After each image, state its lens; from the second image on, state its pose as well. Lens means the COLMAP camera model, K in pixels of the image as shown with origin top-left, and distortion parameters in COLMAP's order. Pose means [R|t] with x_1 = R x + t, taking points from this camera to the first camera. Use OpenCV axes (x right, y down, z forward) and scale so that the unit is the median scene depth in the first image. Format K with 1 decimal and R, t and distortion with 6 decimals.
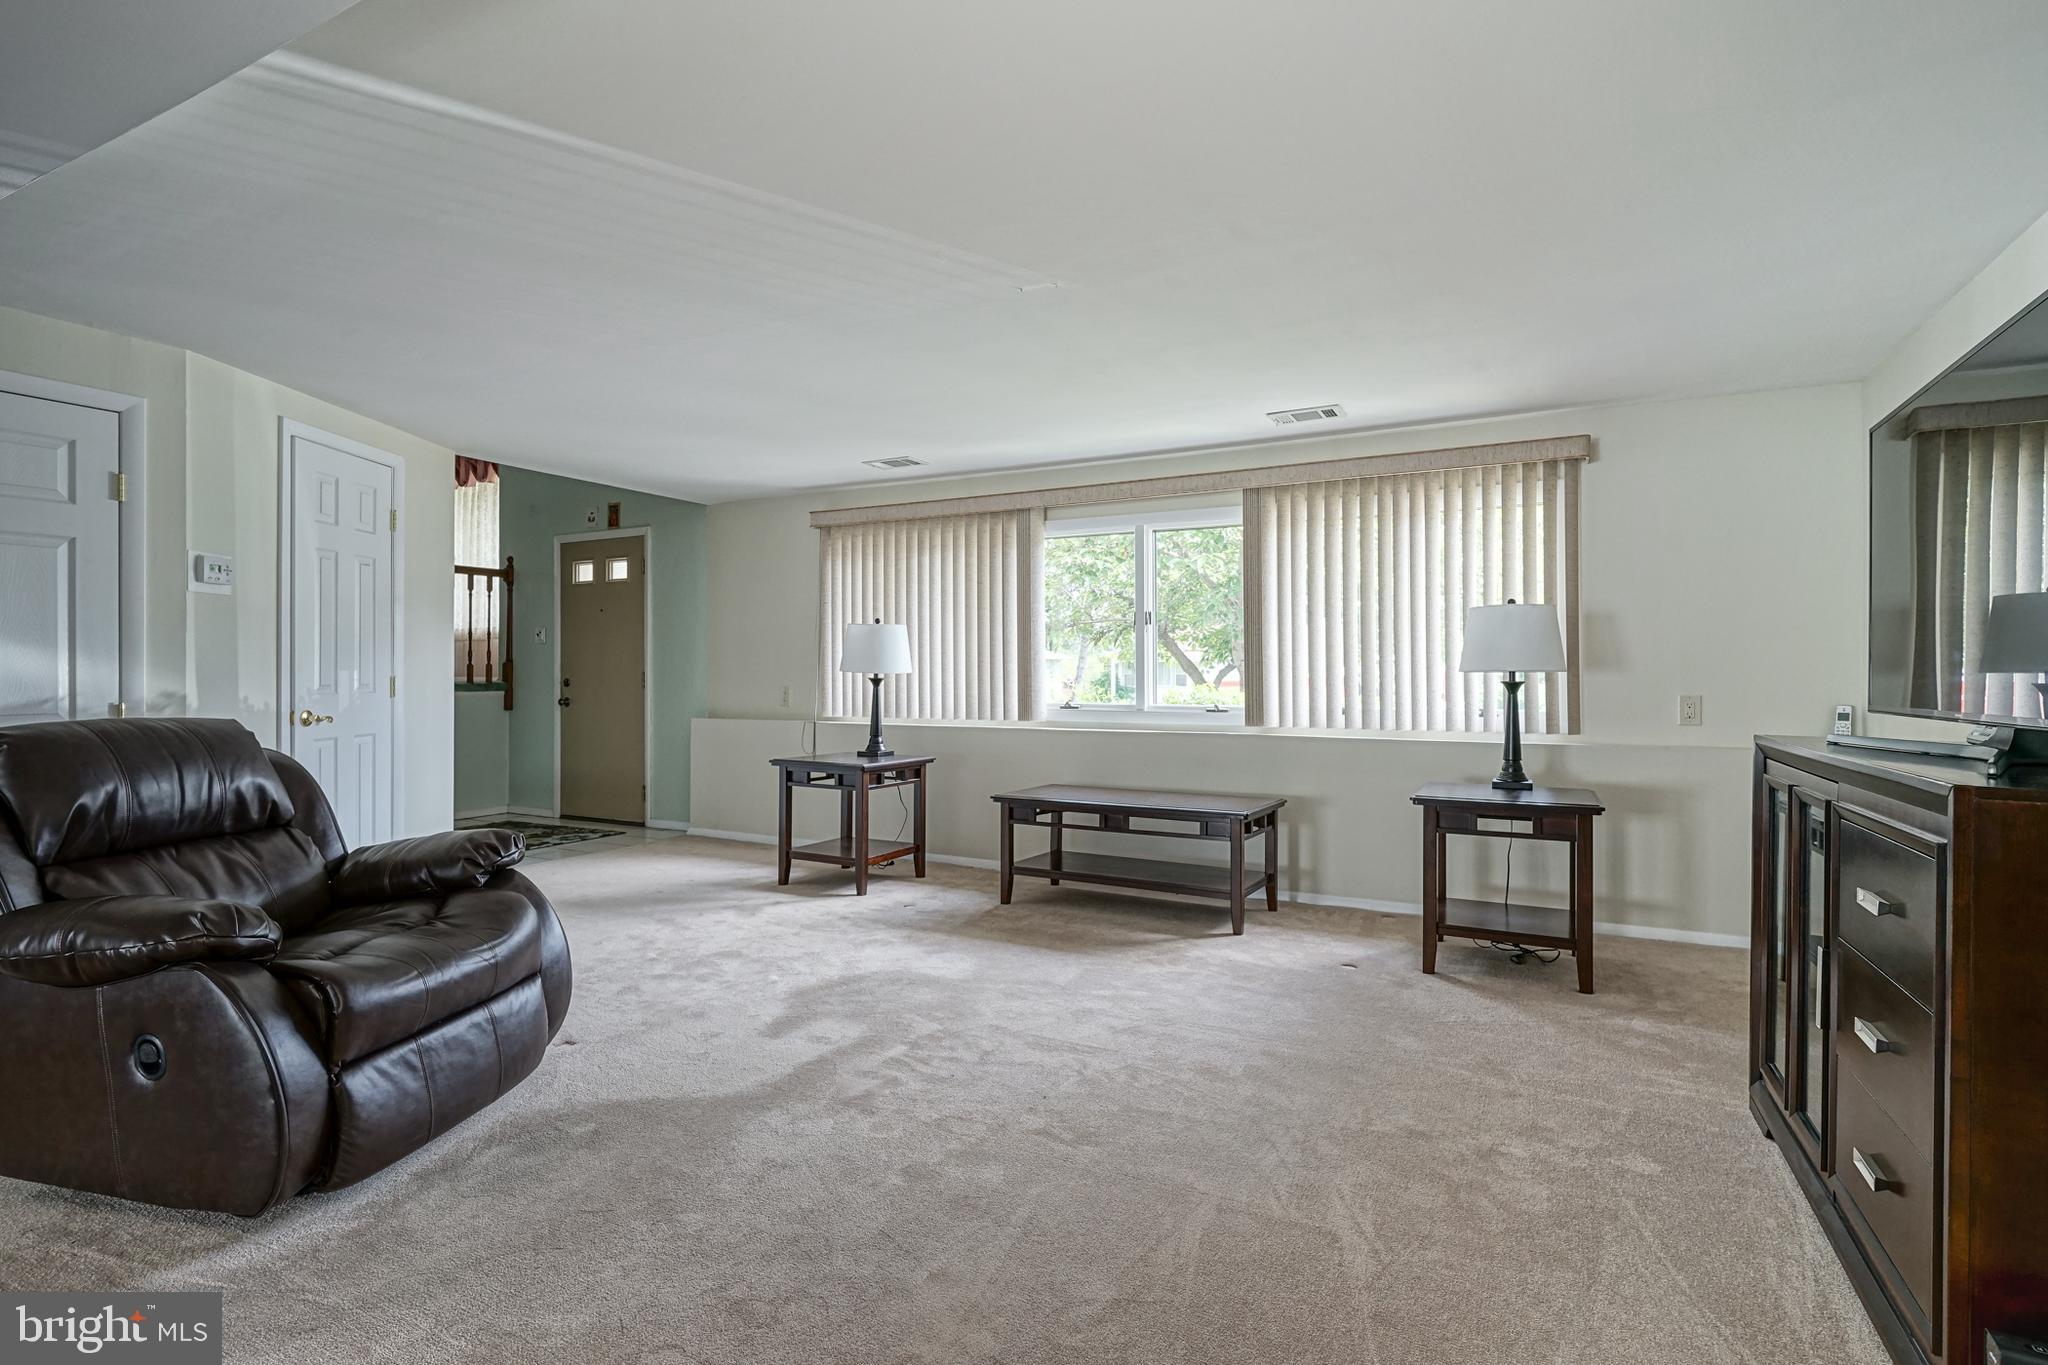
lens RADIAL K [[977.7, 0, 1024.0], [0, 977.7, 682.5], [0, 0, 1]] dist [-0.004795, 0.001043]
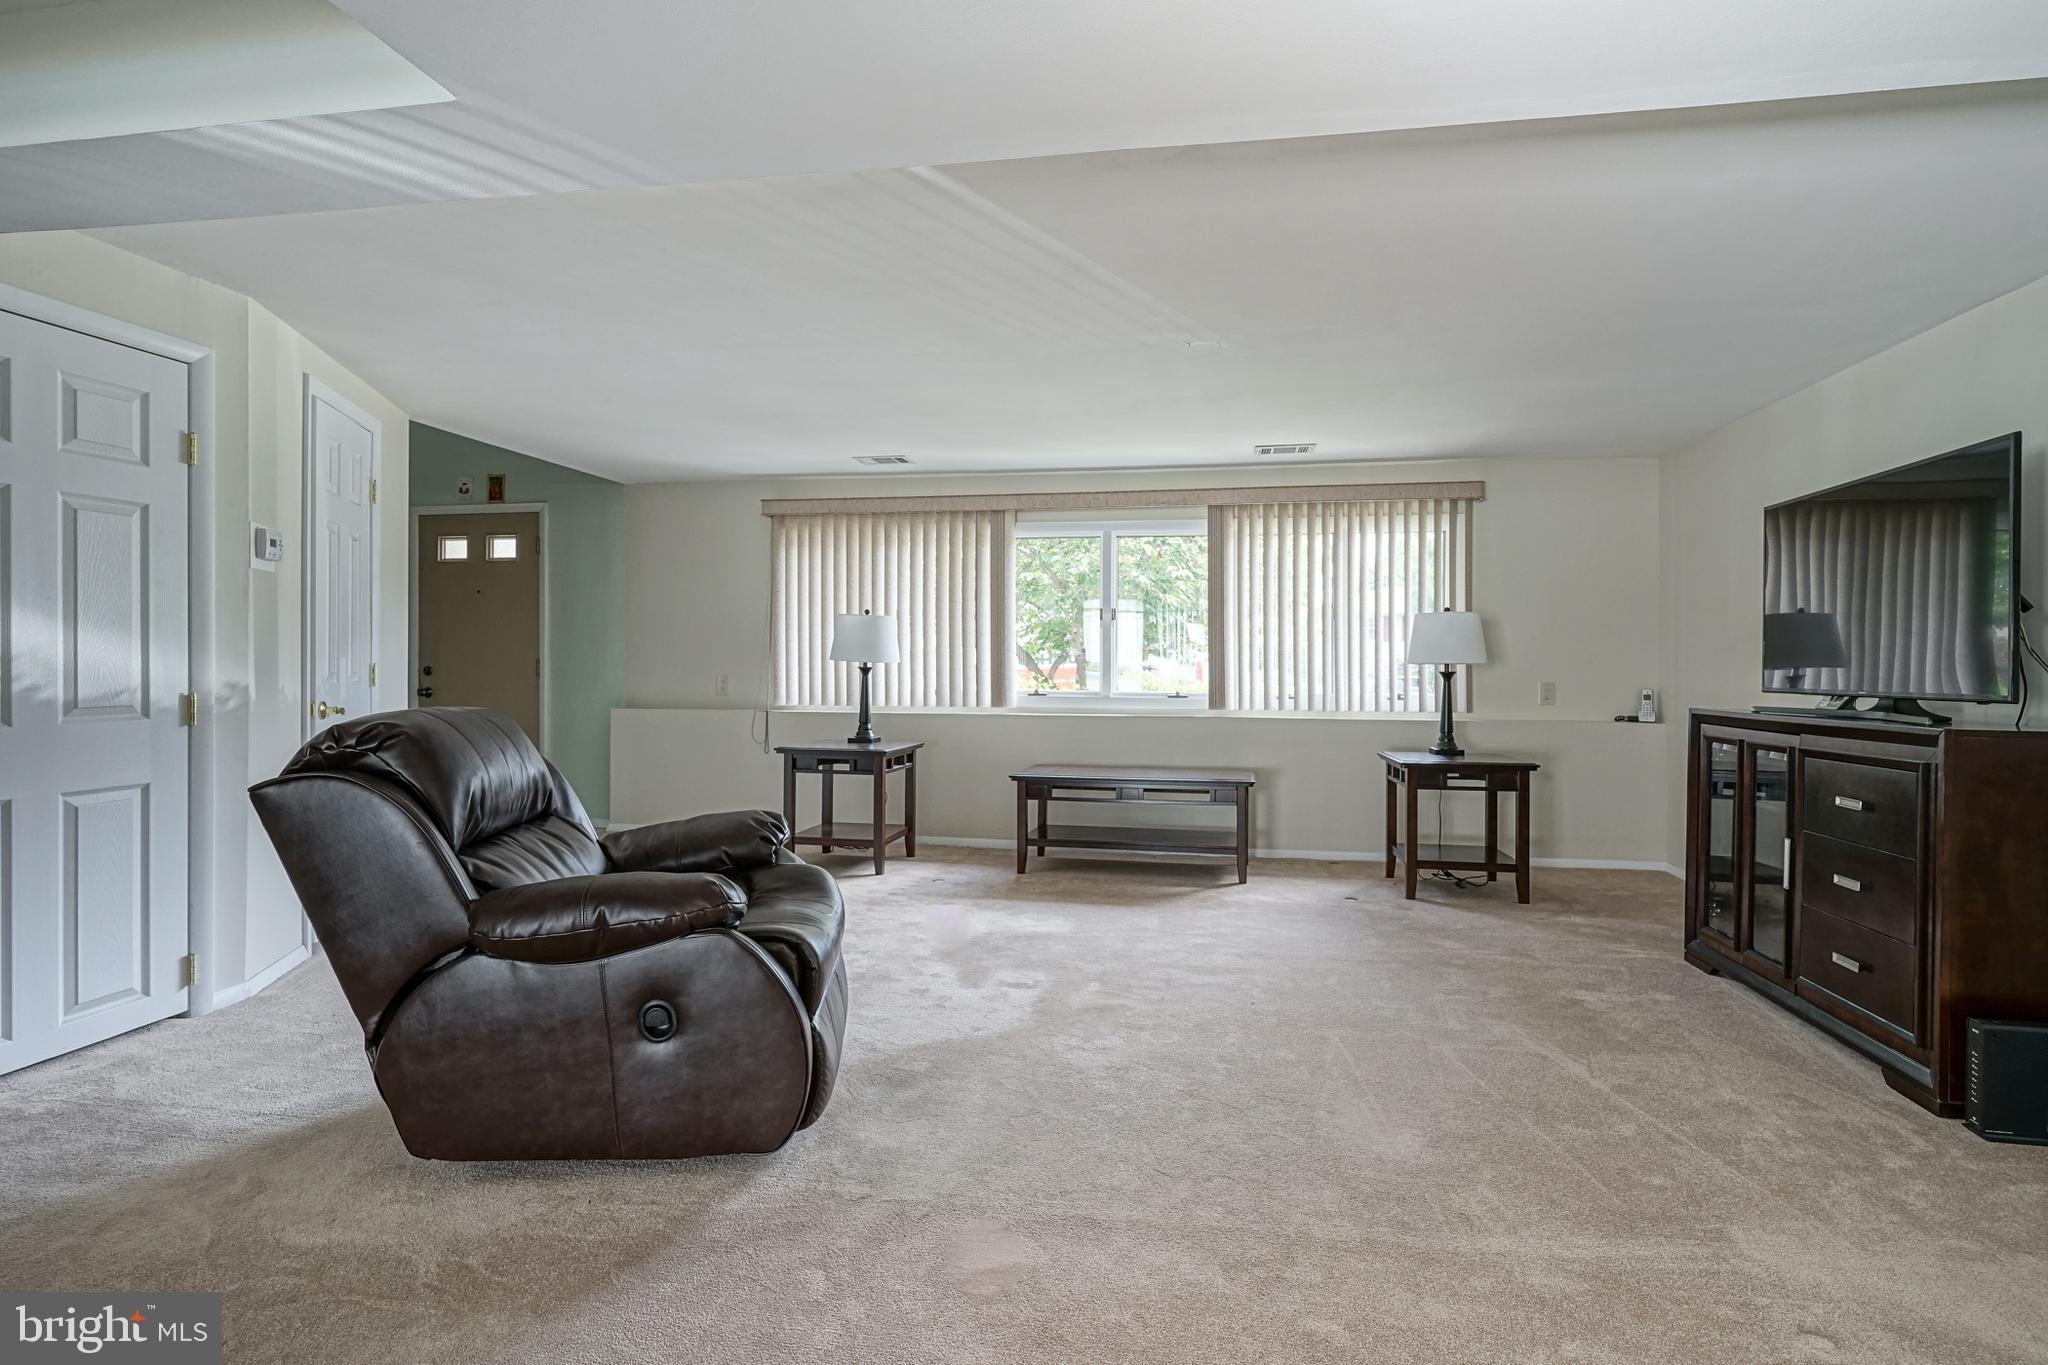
lens RADIAL K [[1008.6, 0, 1024.0], [0, 1008.6, 682.5], [0, 0, 1]] dist [-0.003475, -0.000457]
pose [[0.951297, -0.002002, 0.308271, -0.359299], [-0.001414, 0.999940, 0.010856, -0.000178], [-0.308274, -0.010763, 0.951237, -0.073442]]
